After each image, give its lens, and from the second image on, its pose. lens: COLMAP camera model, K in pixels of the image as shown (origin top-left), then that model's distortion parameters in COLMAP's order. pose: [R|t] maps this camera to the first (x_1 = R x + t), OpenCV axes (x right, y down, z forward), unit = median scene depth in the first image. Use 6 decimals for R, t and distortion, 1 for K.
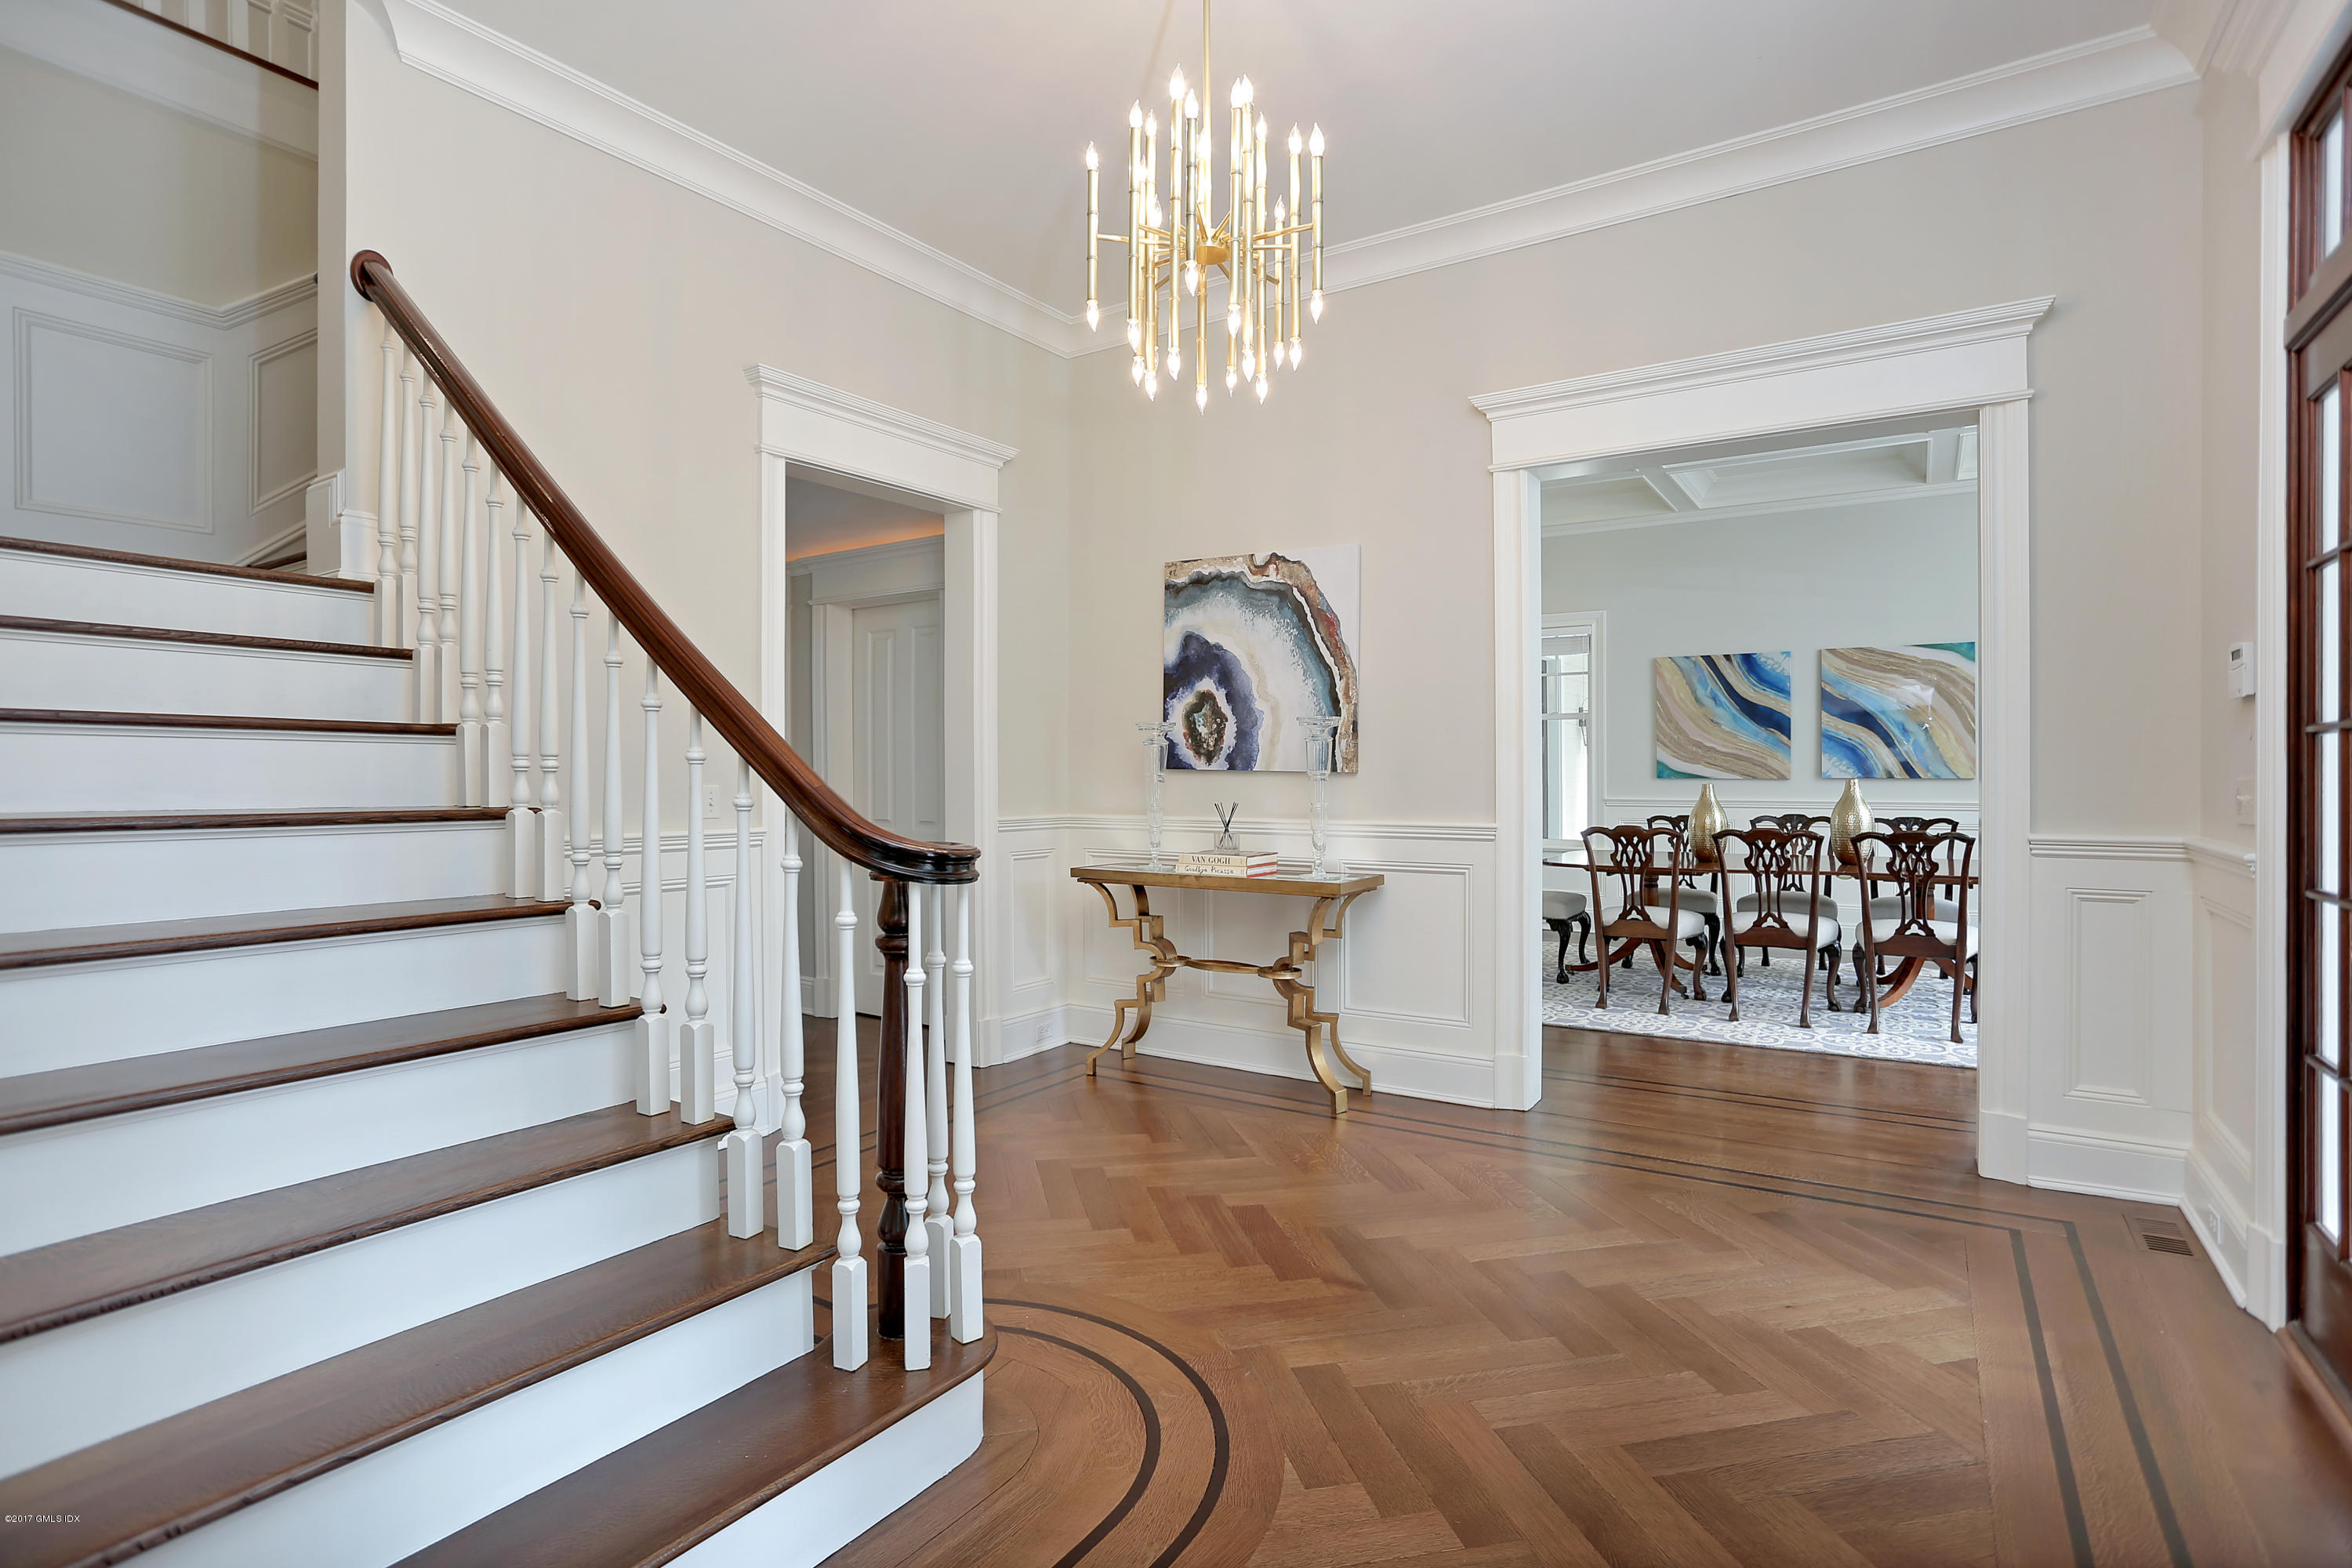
lens RADIAL K [[1144.3, 0, 1191.9], [0, 1144.3, 774.1], [0, 0, 1]] dist [-0.027935, 0.000123]
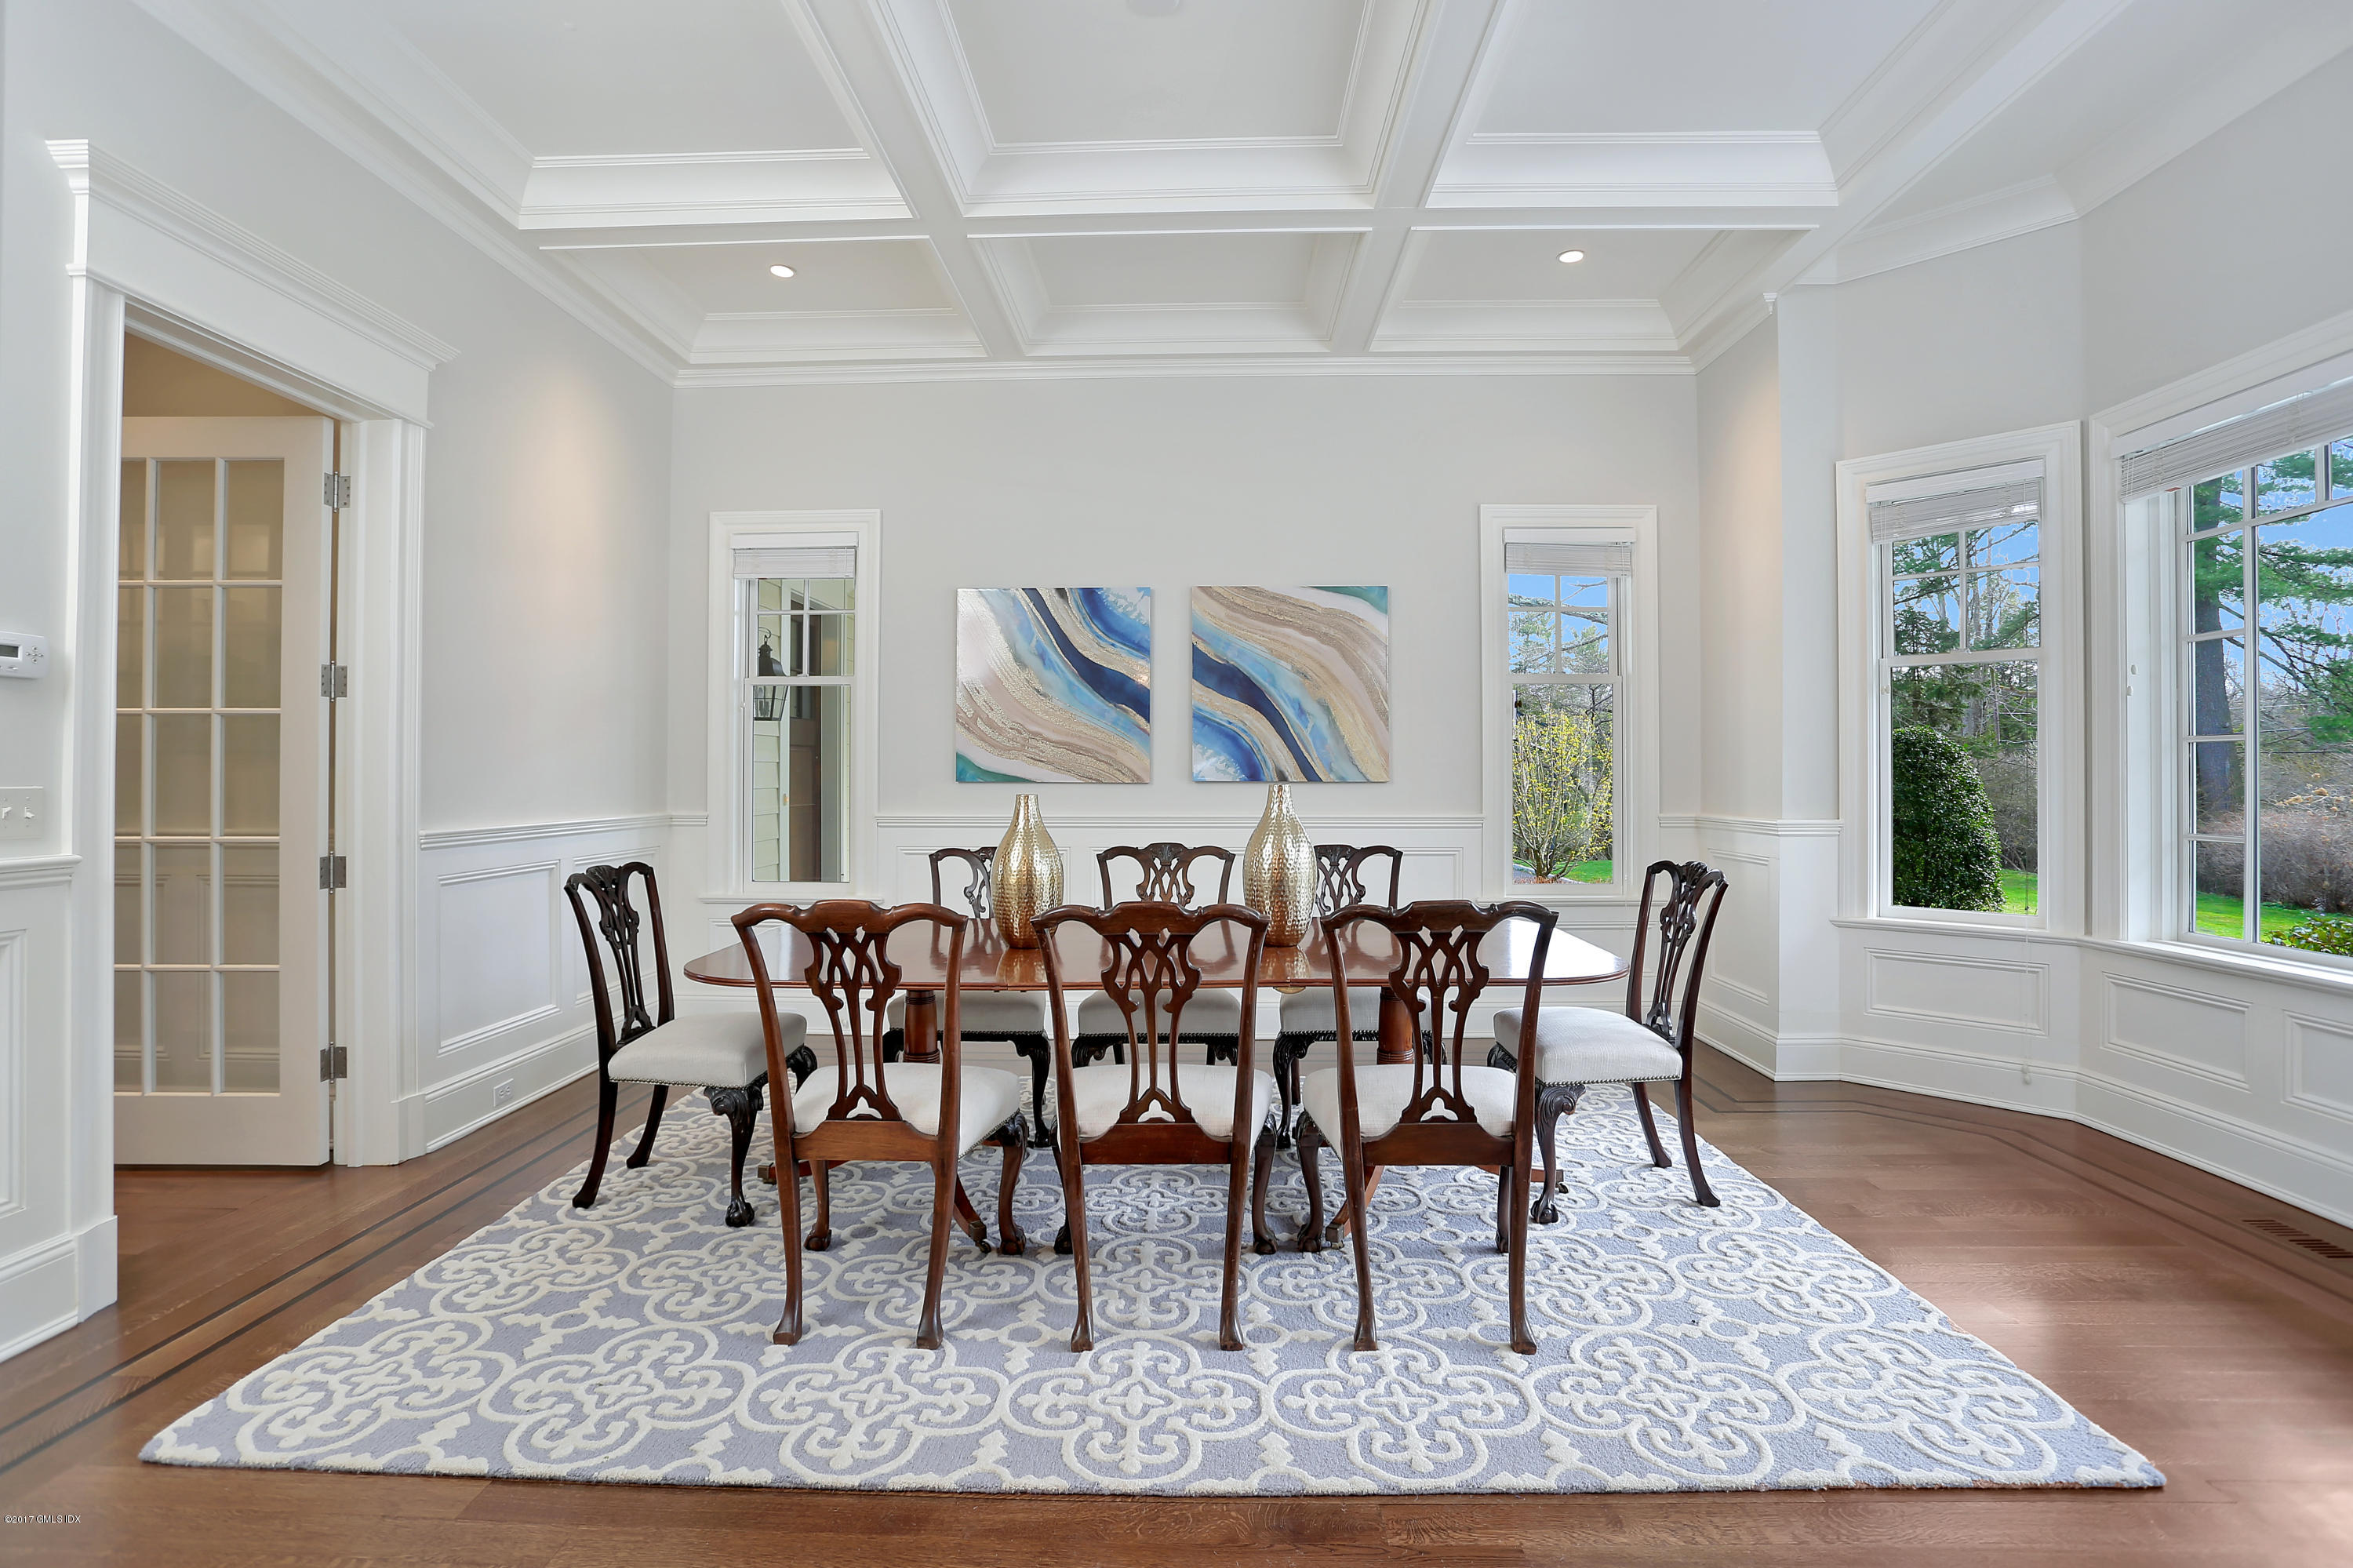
lens RADIAL K [[1144.8, 0, 1181.2], [0, 1144.8, 772.0], [0, 0, 1]] dist [-0.027935, 0.000123]
pose [[0.854039, 0.001213, 0.520208, 0.209129], [0.000773, 0.999993, -0.003602, 0.000547], [-0.520209, 0.003478, 0.854032, 0.448178]]
